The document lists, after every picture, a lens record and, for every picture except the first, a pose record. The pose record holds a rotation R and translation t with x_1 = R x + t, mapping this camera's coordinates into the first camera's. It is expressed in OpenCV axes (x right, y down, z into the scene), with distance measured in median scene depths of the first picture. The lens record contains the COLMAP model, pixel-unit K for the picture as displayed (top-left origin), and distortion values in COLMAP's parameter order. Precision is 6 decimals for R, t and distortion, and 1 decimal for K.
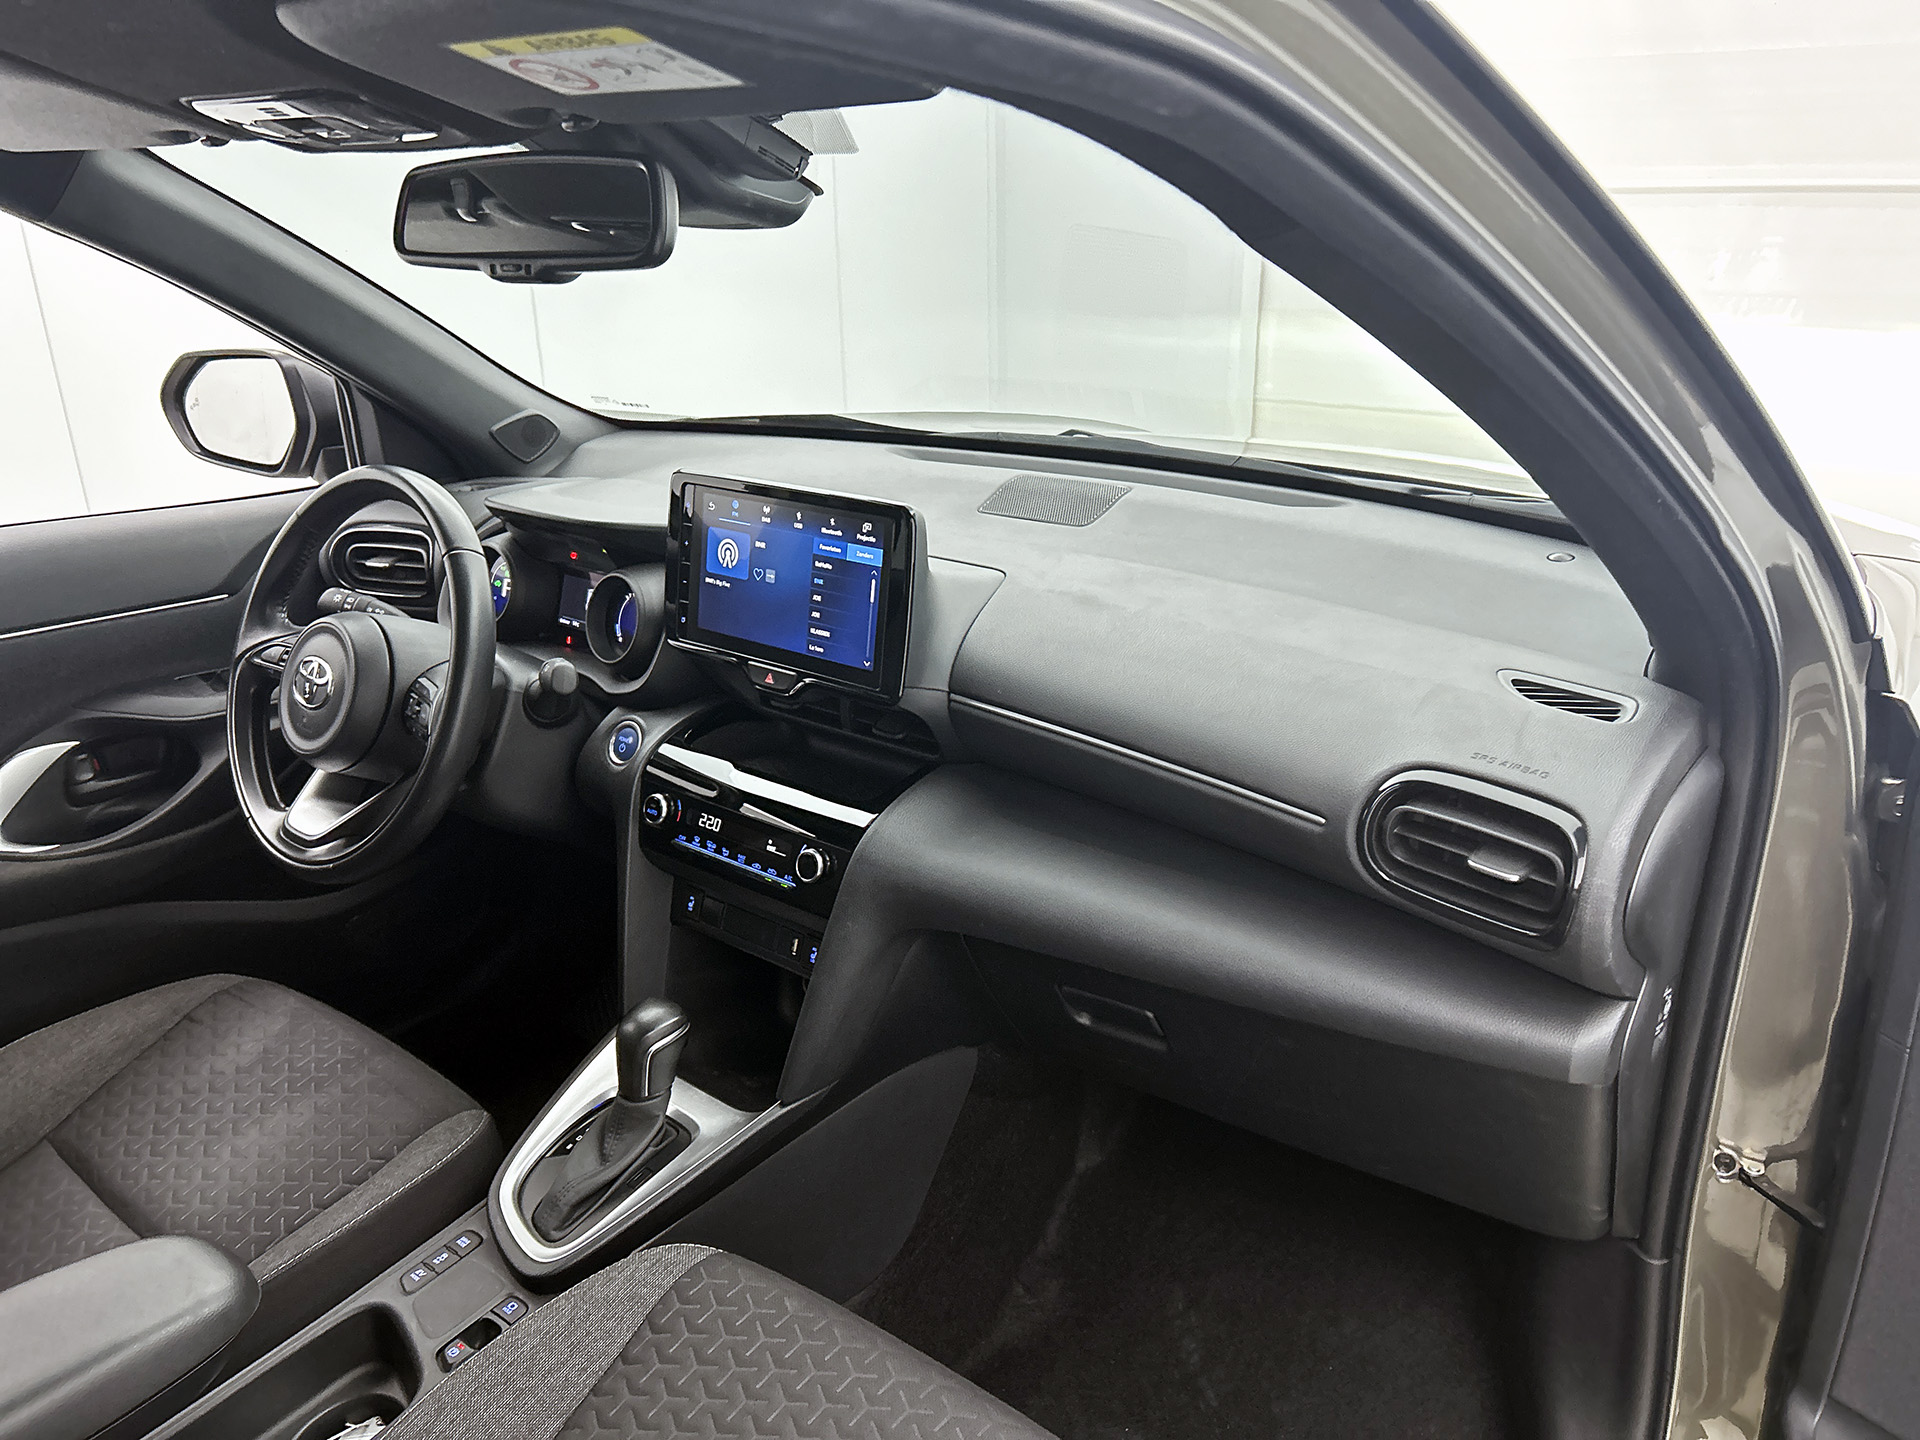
lens RADIAL K [[1463.8, 0, 959.9], [0, 1463.8, 717.8], [0, 0, 1]] dist [0.076512, -0.126840]
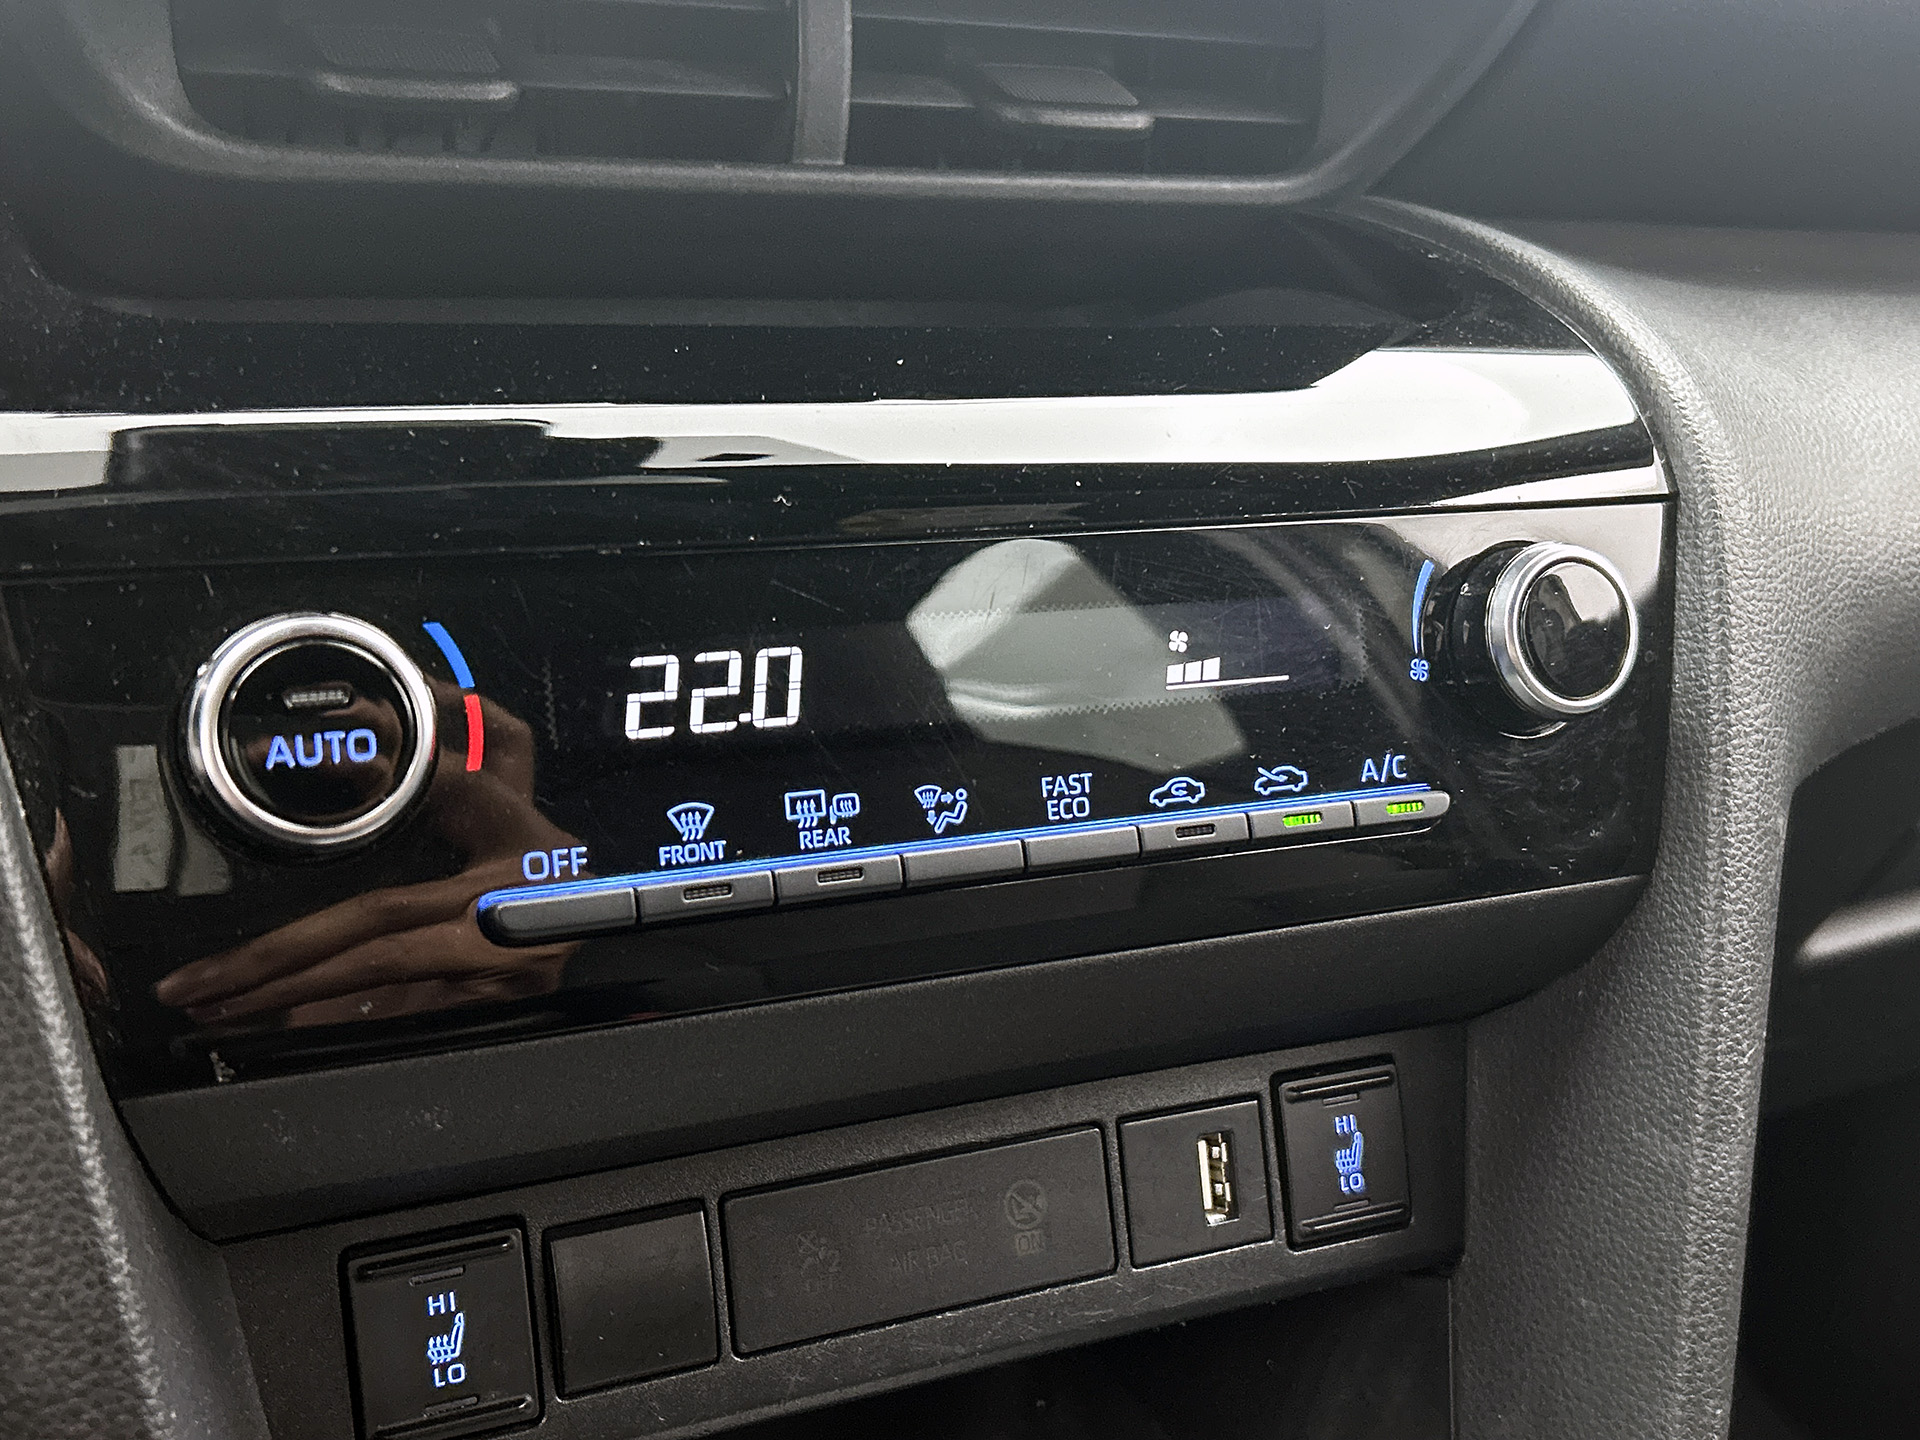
lens RADIAL K [[2039.5, 0, 960.0], [0, 2039.5, 720.0], [0, 0, 1]] dist [0.171911, -0.459621]
pose [[0.434002, -0.231360, 0.870698, -0.372593], [0.262001, 0.957104, 0.123724, 0.057824], [-0.861973, 0.174427, 0.476002, 0.937193]]
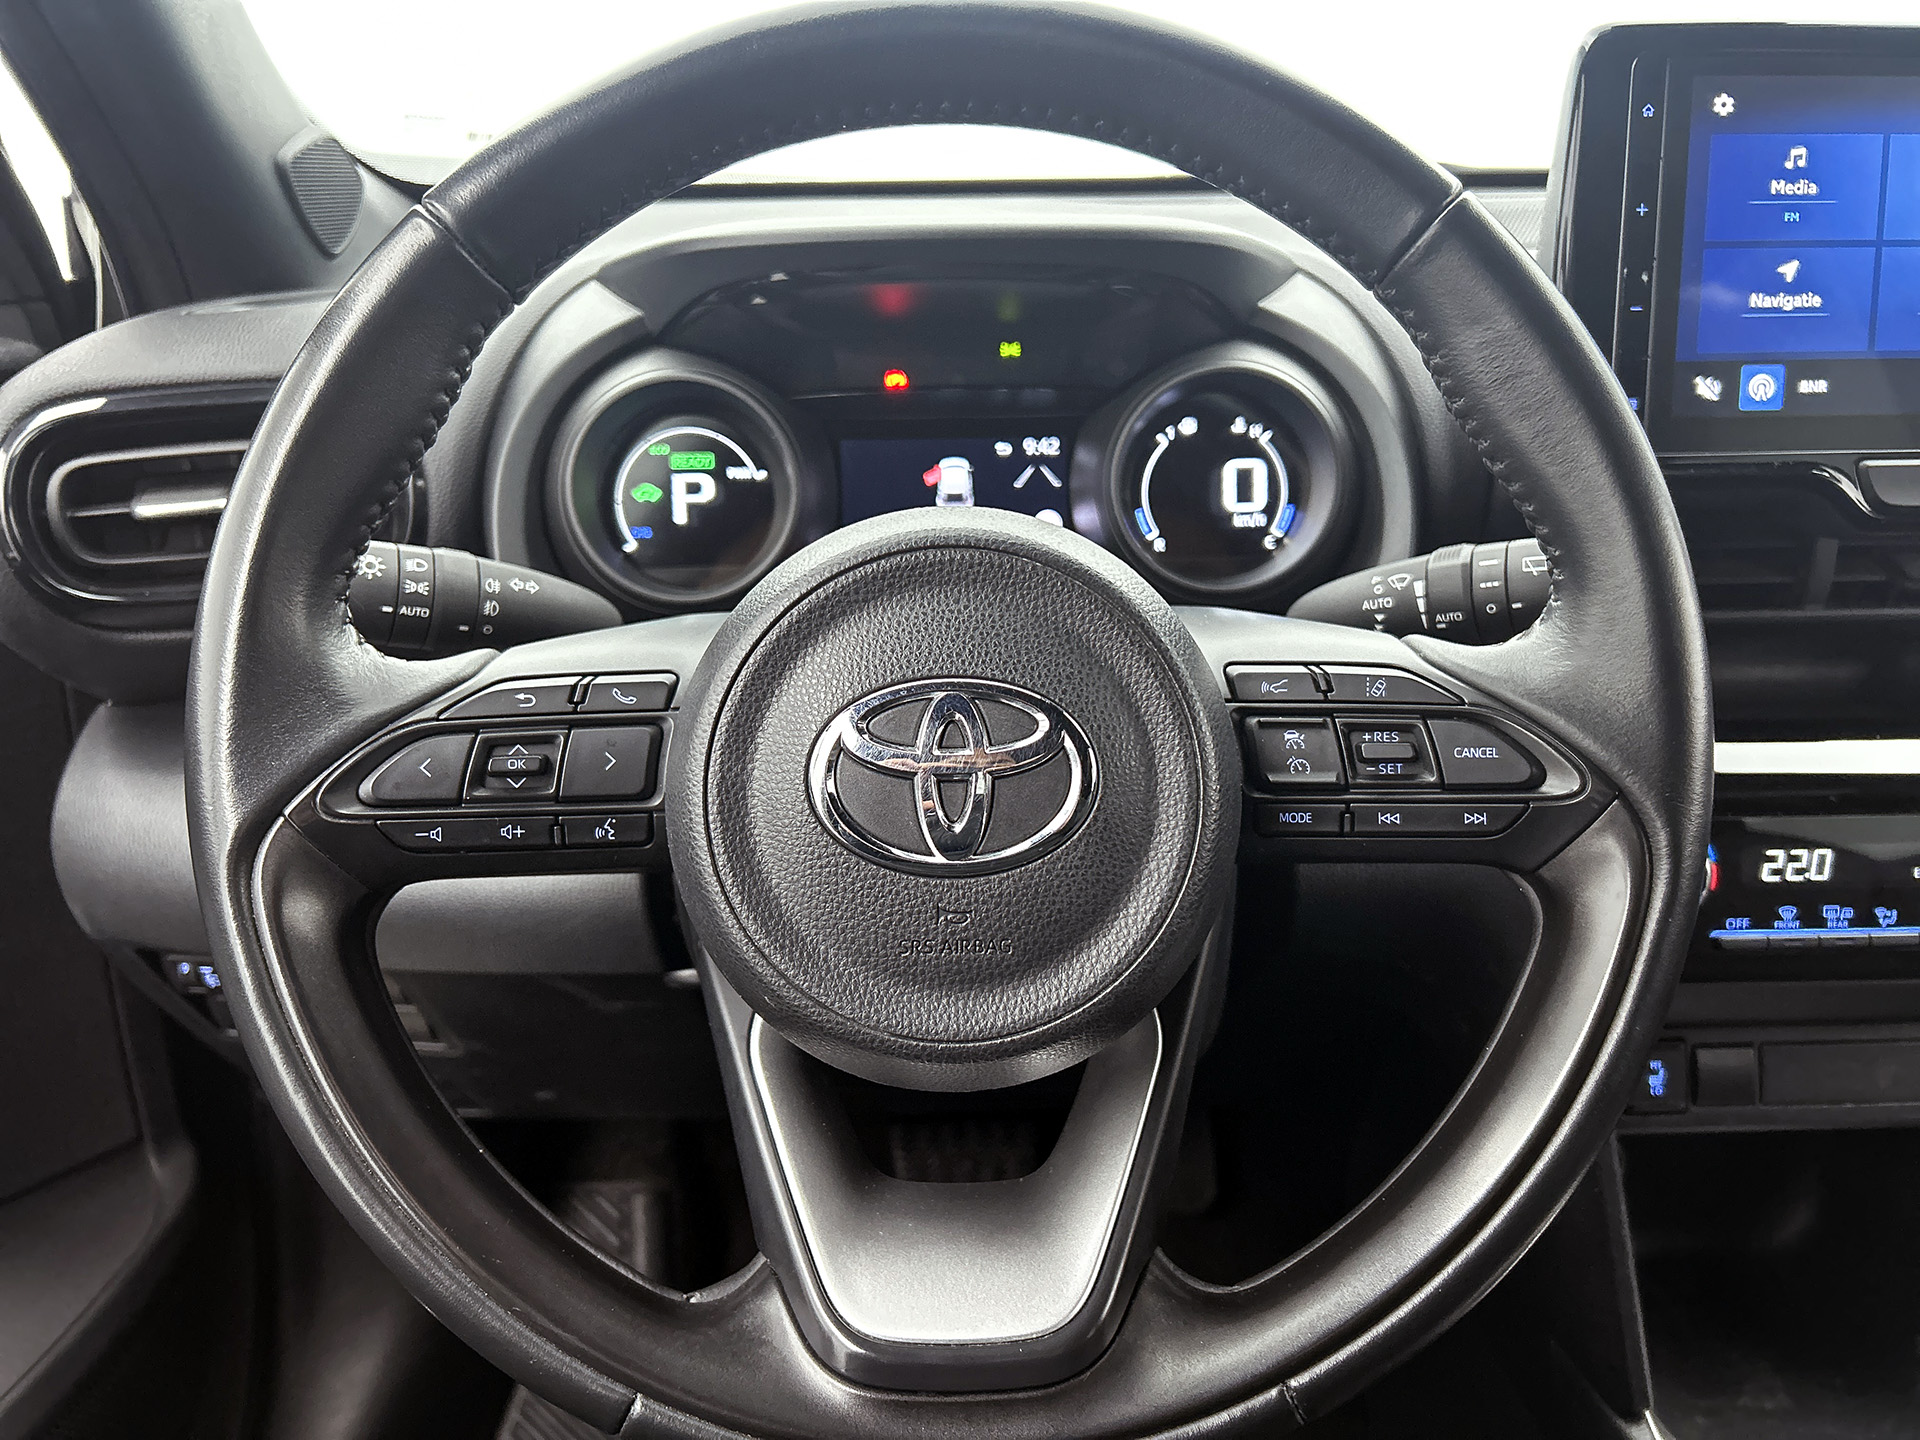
lens RADIAL K [[1463.8, 0, 959.9], [0, 1463.8, 717.8], [0, 0, 1]] dist [0.076512, -0.126840]
pose [[0.766009, -0.219153, 0.604319, -0.644901], [0.224834, 0.972055, 0.067521, -0.056556], [-0.602229, 0.084150, 0.793876, 0.860464]]
